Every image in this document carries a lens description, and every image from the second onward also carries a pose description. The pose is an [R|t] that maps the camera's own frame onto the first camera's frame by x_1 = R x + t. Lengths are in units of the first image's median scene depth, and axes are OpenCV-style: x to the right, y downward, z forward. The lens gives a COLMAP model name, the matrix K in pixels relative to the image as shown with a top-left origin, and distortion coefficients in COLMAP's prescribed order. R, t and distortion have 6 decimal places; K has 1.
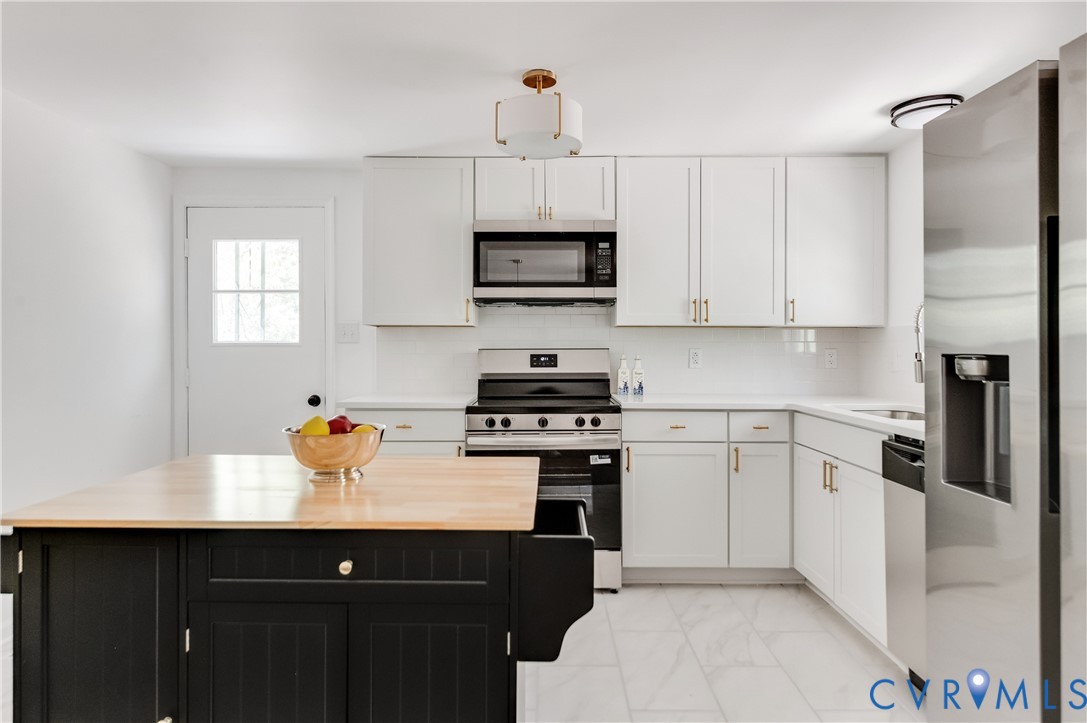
lens RADIAL K [[673.5, 0, 540.5], [0, 673.5, 354.1], [0, 0, 1]] dist [0.009499, 0.000864]
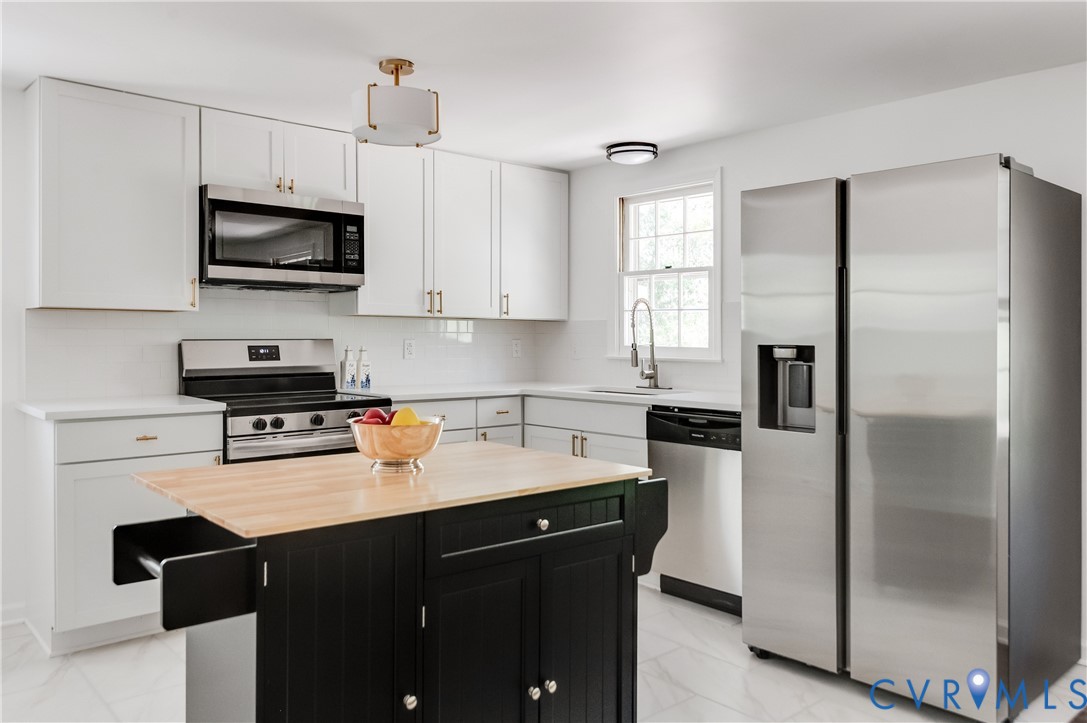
lens RADIAL K [[820.4, 0, 562.1], [0, 820.4, 349.0], [0, 0, 1]] dist [0.002046, -0.002437]
pose [[0.737104, -0.007244, 0.675740, -0.454629], [0.002585, 0.999965, 0.007900, -0.002947], [-0.675774, -0.004076, 0.737098, -0.035642]]
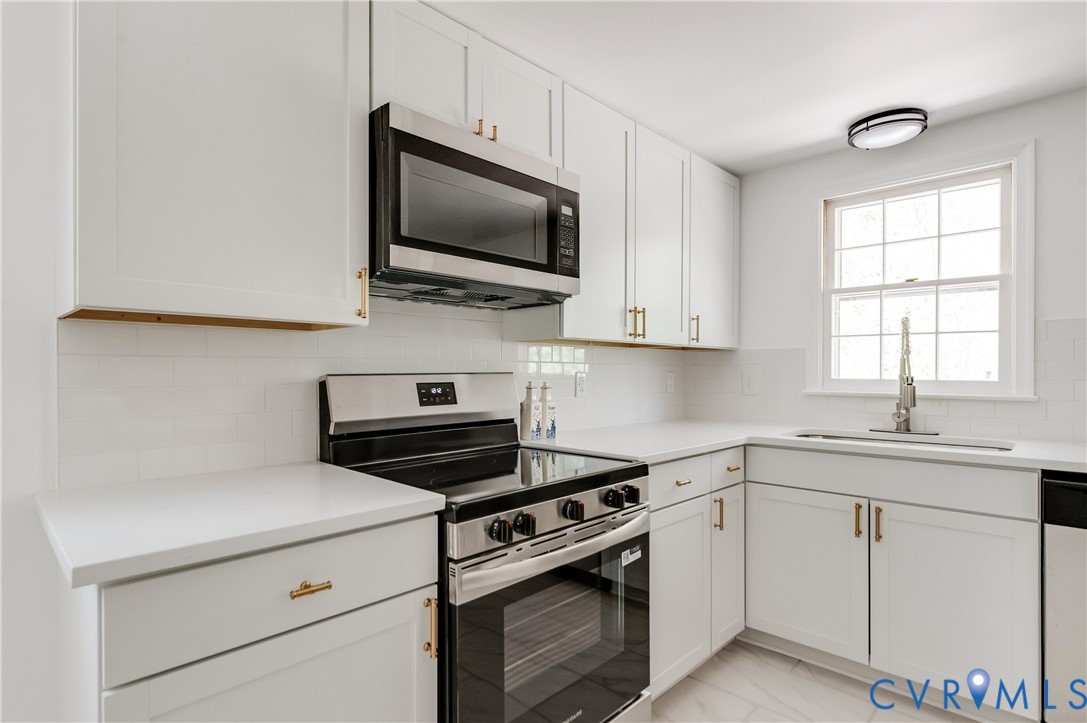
lens RADIAL K [[556.6, 0, 511.0], [0, 556.6, 375.5], [0, 0, 1]] dist [0.000660, -0.001220]
pose [[0.711594, -0.008341, 0.702541, -0.309961], [0.007634, 0.999962, 0.004139, -0.008151], [-0.702549, 0.002418, 0.711631, 0.653797]]
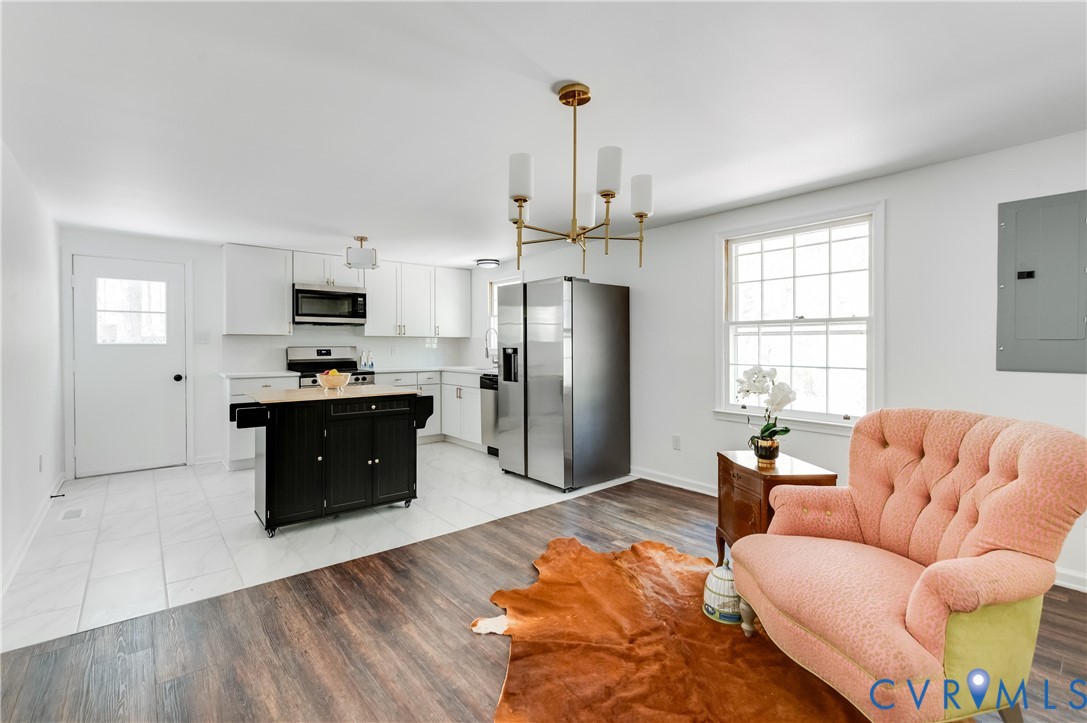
lens RADIAL K [[484.4, 0, 540.3], [0, 484.4, 350.3], [0, 0, 1]] dist [0.002758, 0.000137]
pose [[0.766809, -0.007793, 0.641829, -0.462639], [0.007341, 0.999967, 0.003371, 0.002899], [-0.641834, 0.002127, 0.766841, -0.573590]]
